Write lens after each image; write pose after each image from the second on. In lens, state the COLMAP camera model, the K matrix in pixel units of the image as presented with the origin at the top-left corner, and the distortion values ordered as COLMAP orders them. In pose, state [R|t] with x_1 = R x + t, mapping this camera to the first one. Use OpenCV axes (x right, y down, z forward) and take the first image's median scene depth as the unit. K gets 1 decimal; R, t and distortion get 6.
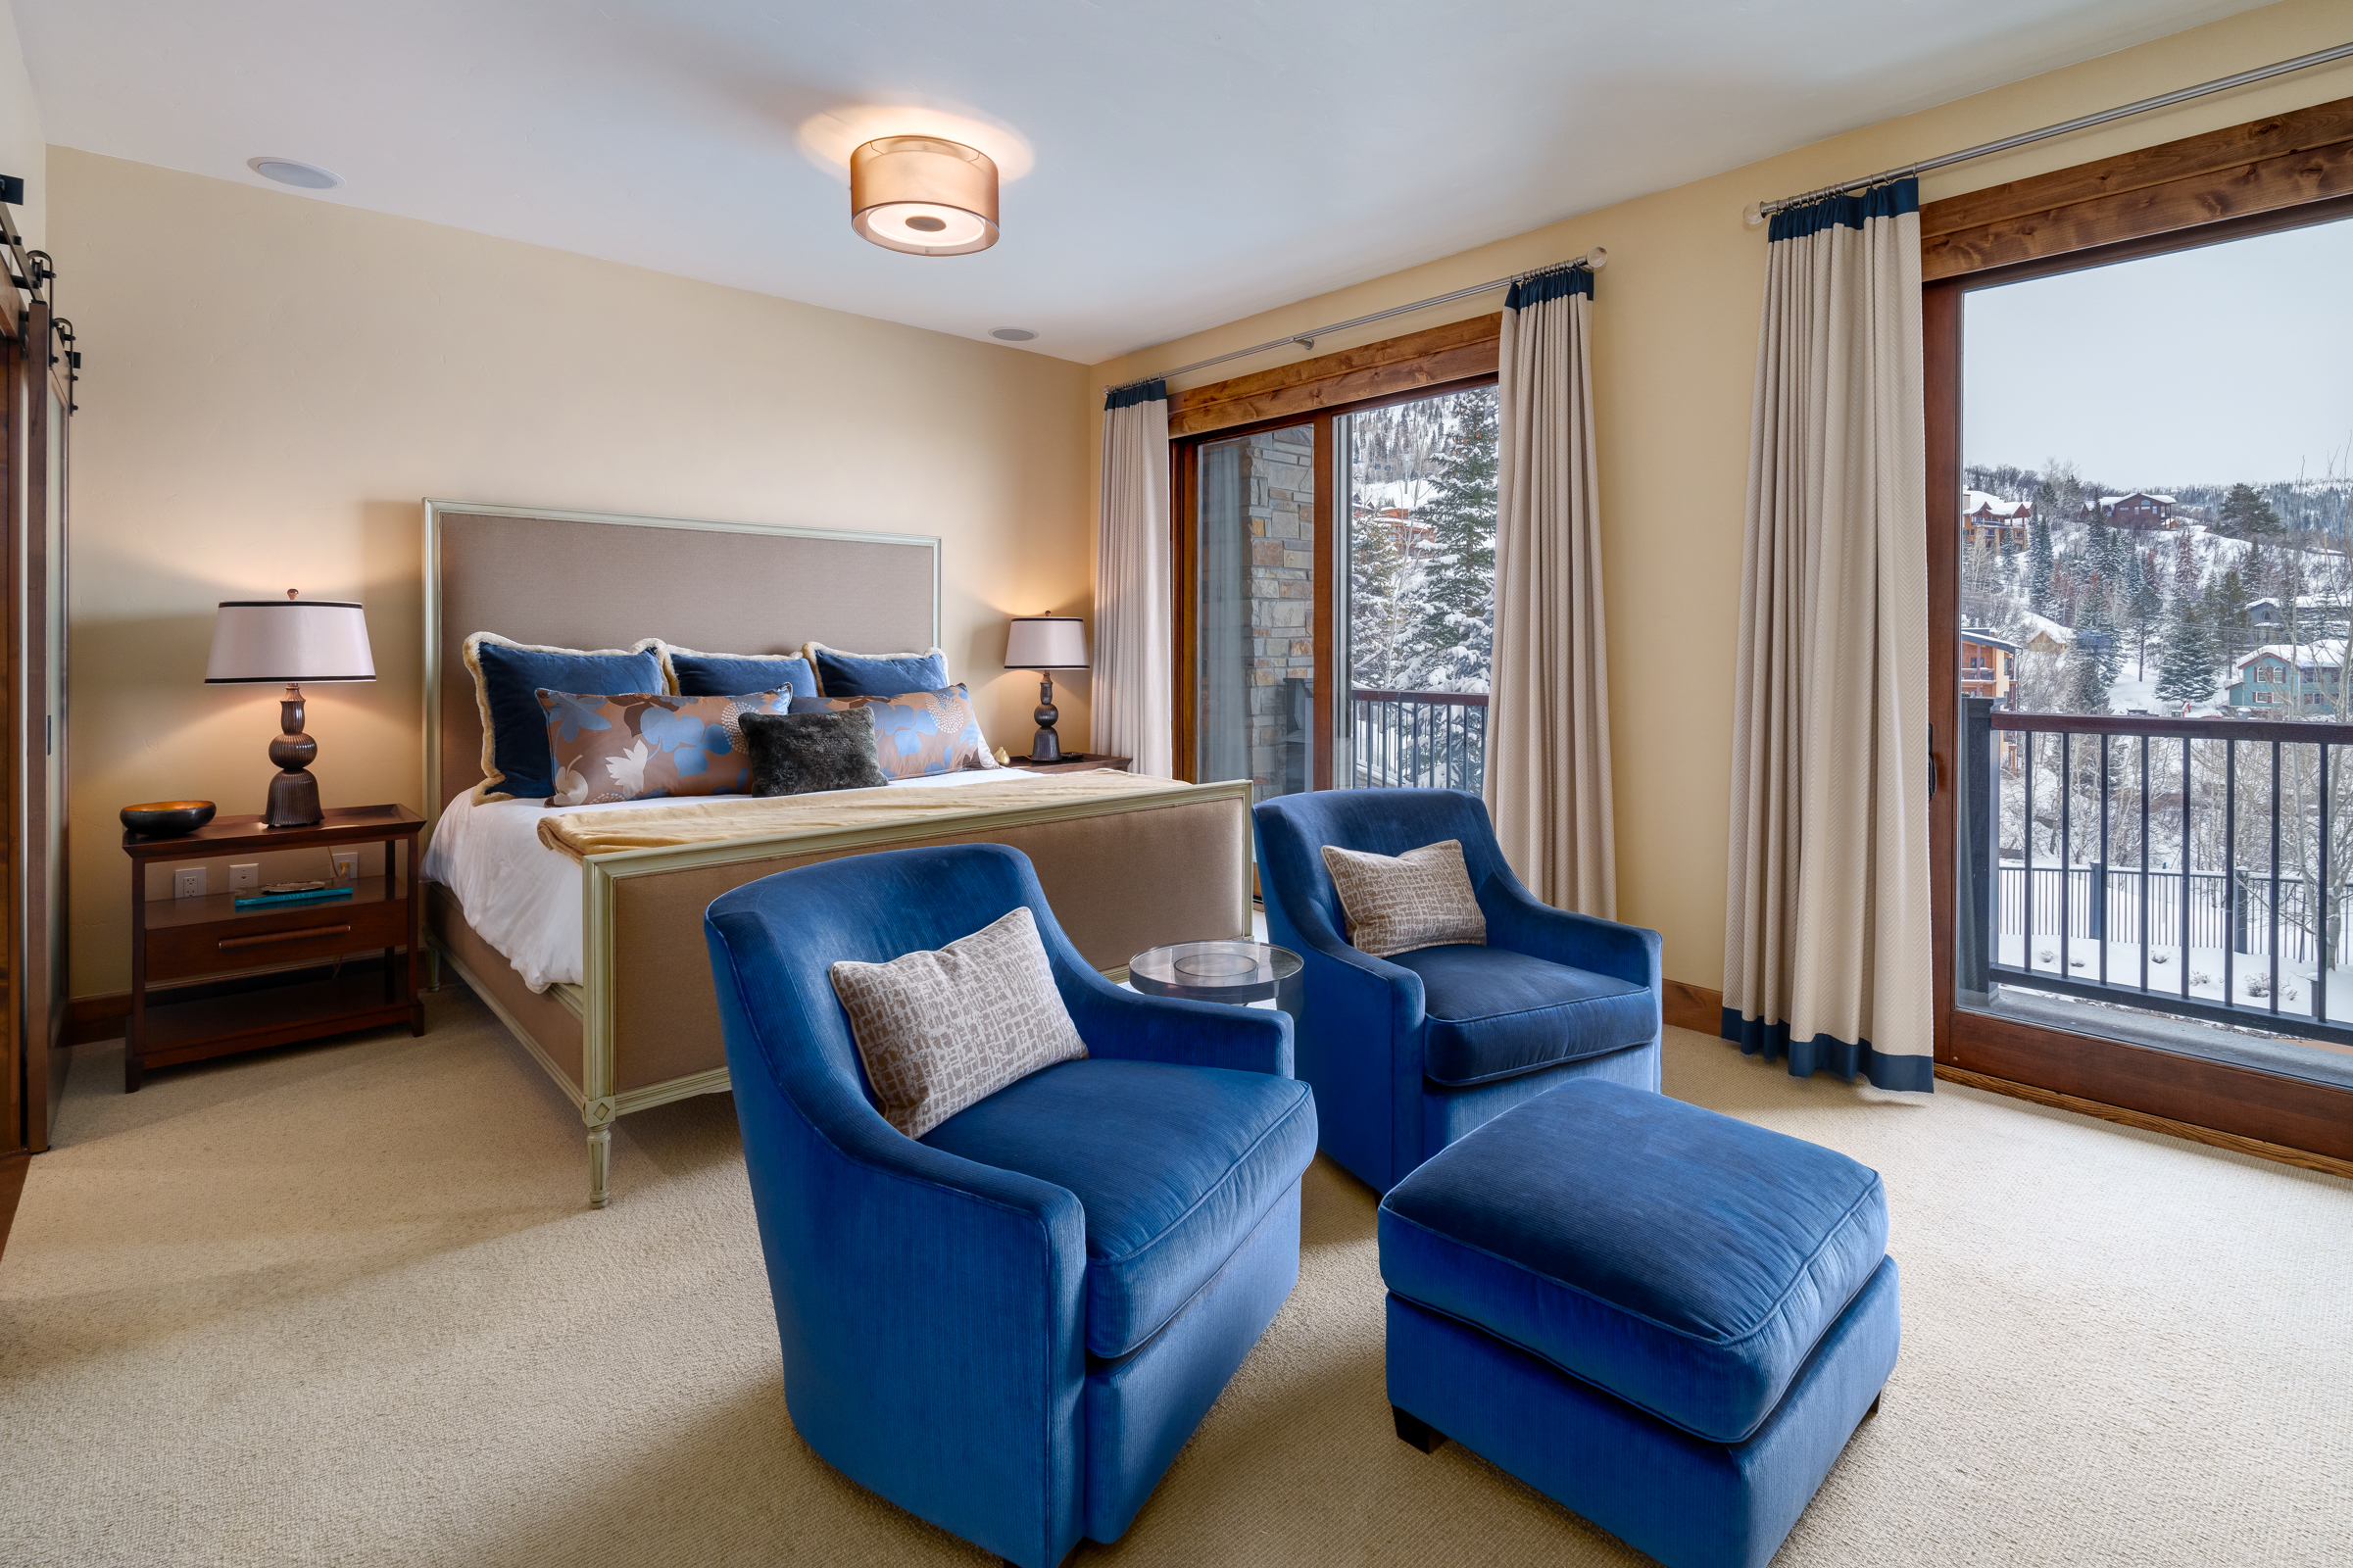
lens RADIAL K [[1085.2, 0, 1176.5], [0, 1085.2, 784.0], [0, 0, 1]] dist [-0.001820, -0.000195]
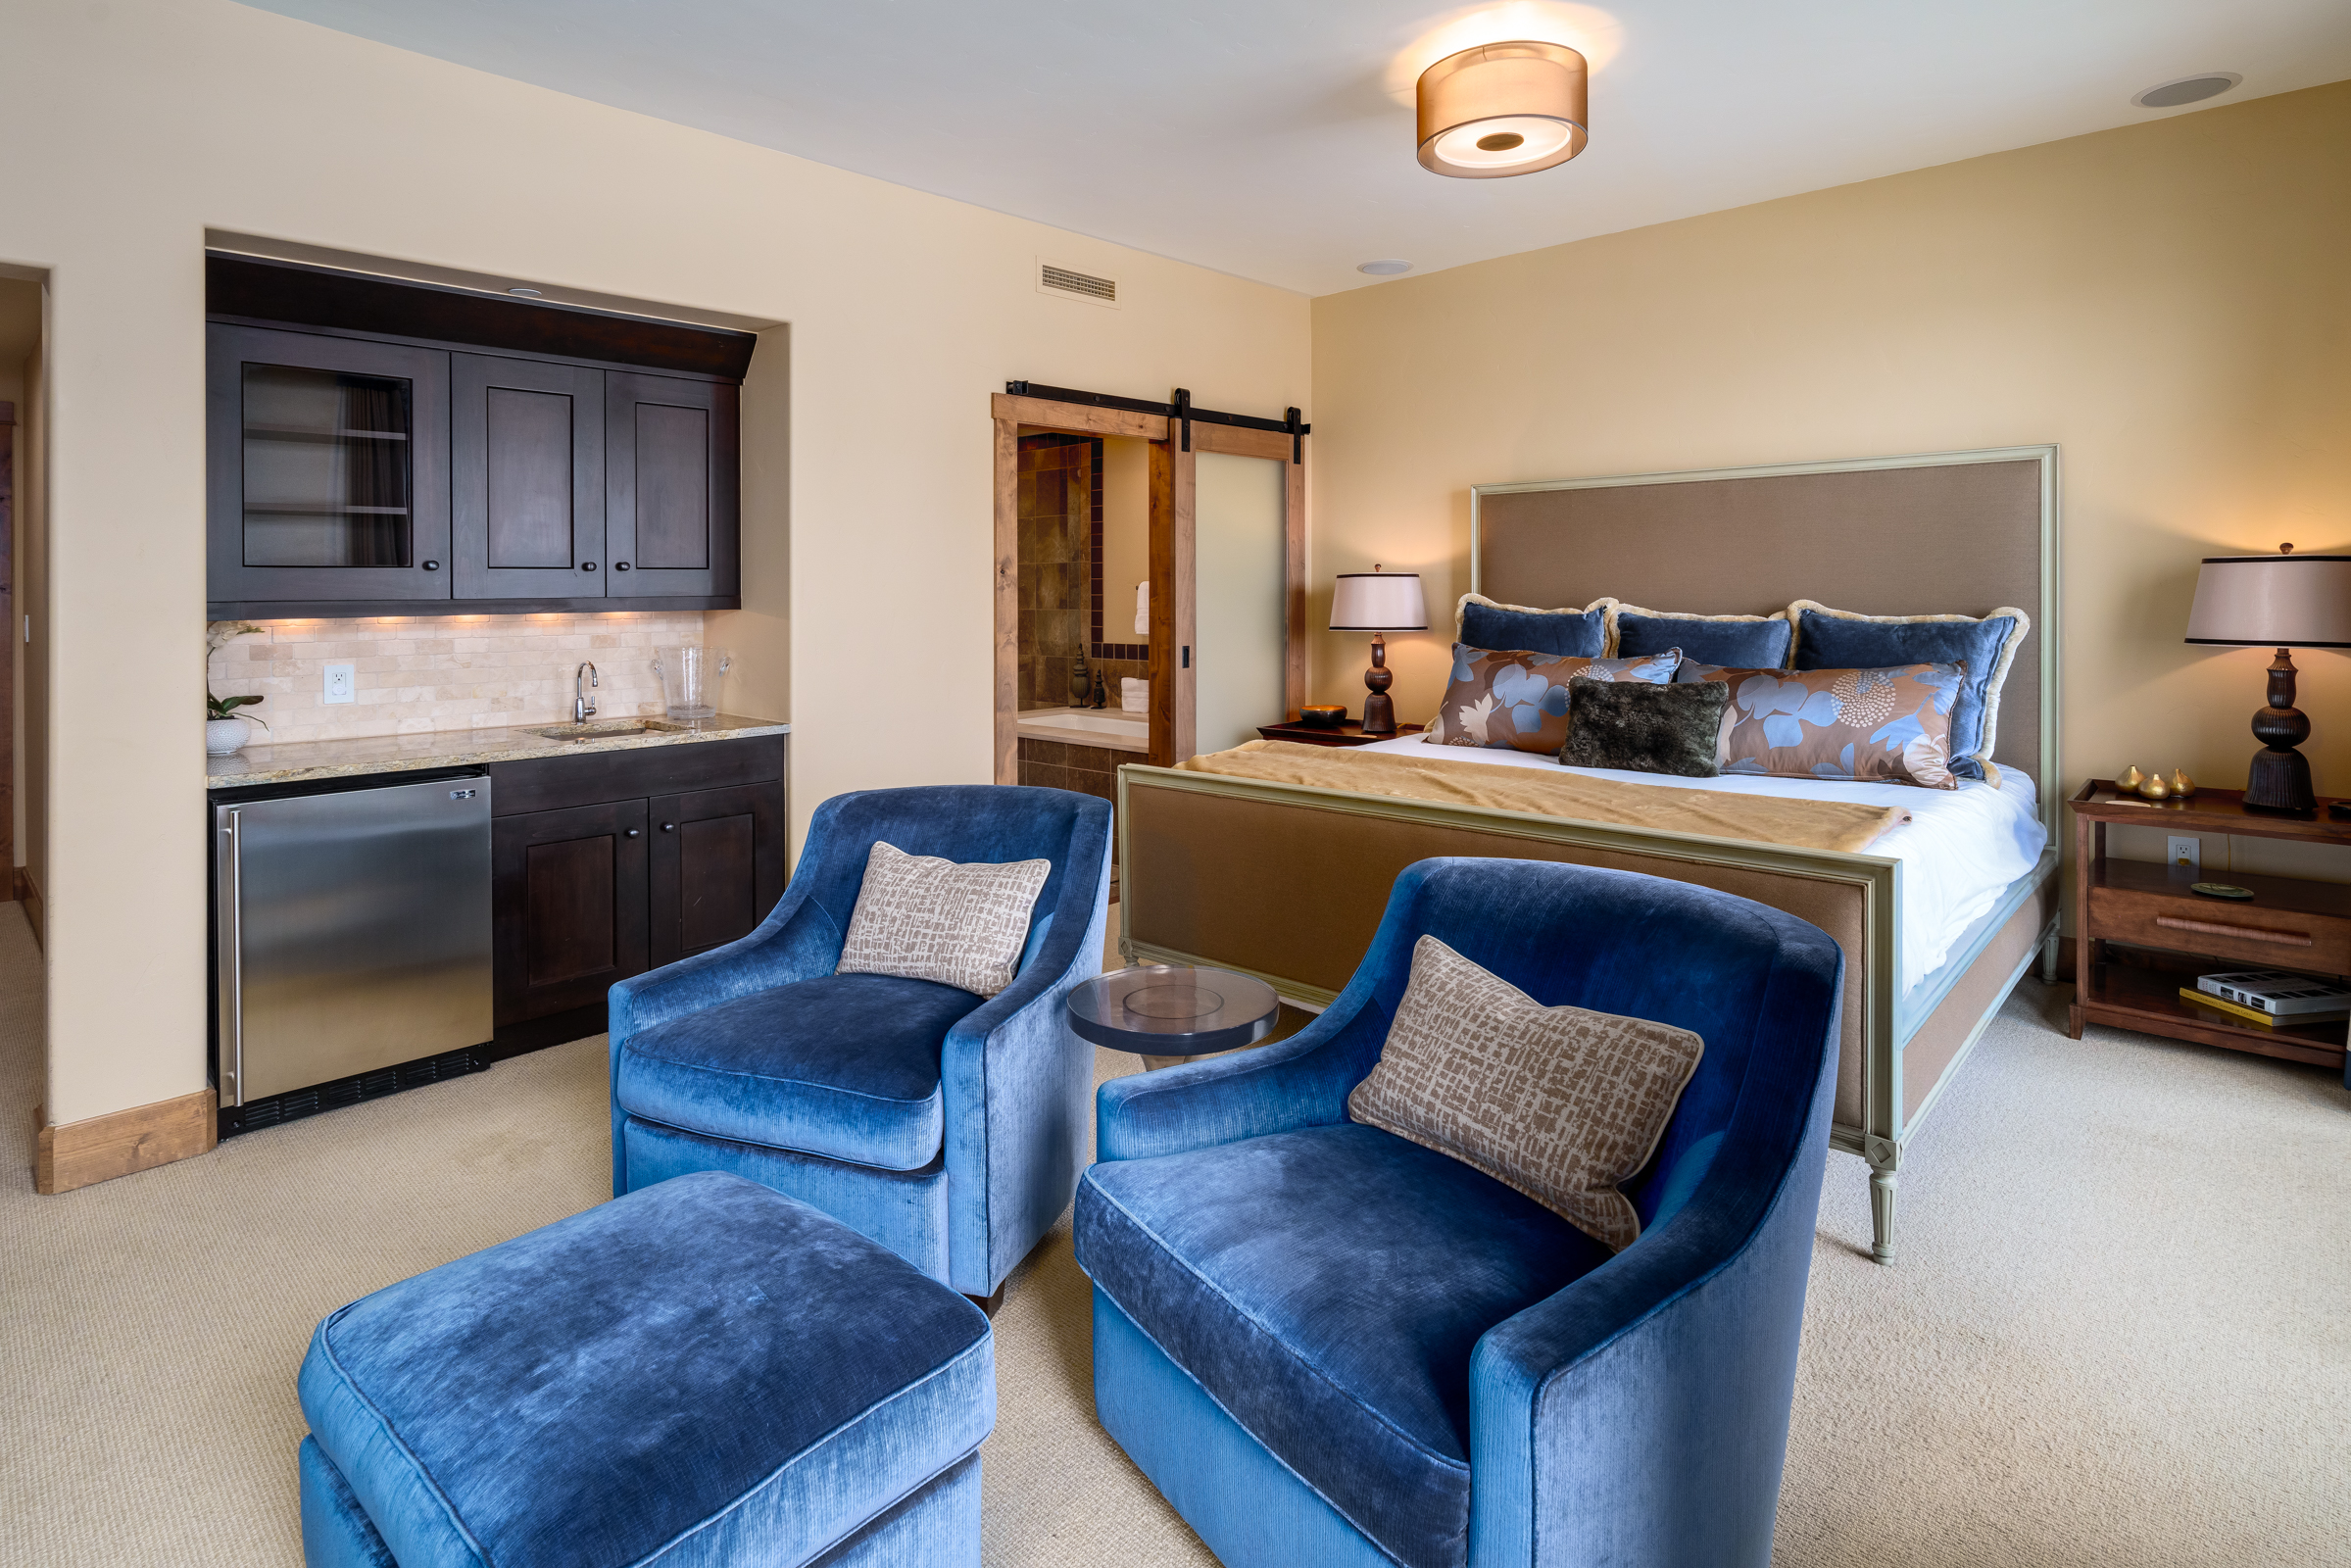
lens RADIAL K [[1020.9, 0, 1175.5], [0, 1020.9, 784.0], [0, 0, 1]] dist [0.001158, 0.000177]
pose [[0.173971, 0.175435, -0.968998, 0.457715], [-0.119355, 0.980505, 0.156090, -0.072315], [0.977491, 0.088500, 0.191518, 0.489973]]
